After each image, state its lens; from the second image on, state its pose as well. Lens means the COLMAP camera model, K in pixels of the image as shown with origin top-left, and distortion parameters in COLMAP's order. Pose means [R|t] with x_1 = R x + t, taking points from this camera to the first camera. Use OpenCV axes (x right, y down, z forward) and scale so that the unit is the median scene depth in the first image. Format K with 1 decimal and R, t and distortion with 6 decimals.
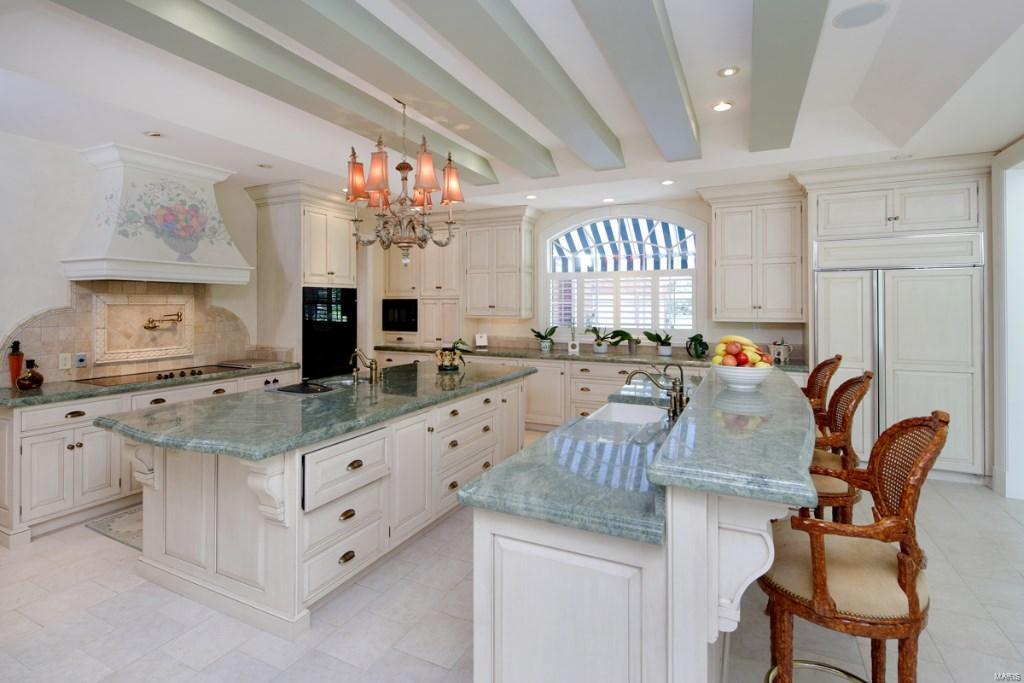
lens RADIAL K [[497.9, 0, 511.0], [0, 497.9, 296.5], [0, 0, 1]] dist [0.000446, 0.000131]
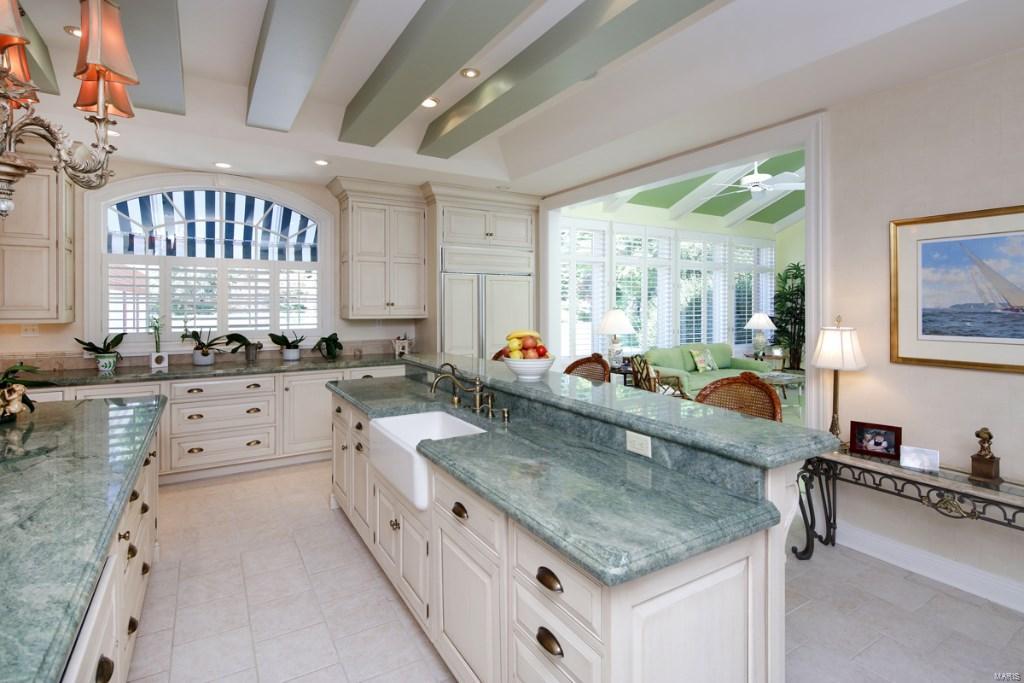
lens RADIAL K [[497.9, 0, 511.0], [0, 497.9, 296.5], [0, 0, 1]] dist [0.000446, 0.000131]
pose [[0.541163, 0.013690, 0.840806, -0.239288], [-0.016035, 0.999854, -0.005959, 0.007749], [-0.840765, -0.010258, 0.541303, 0.238431]]
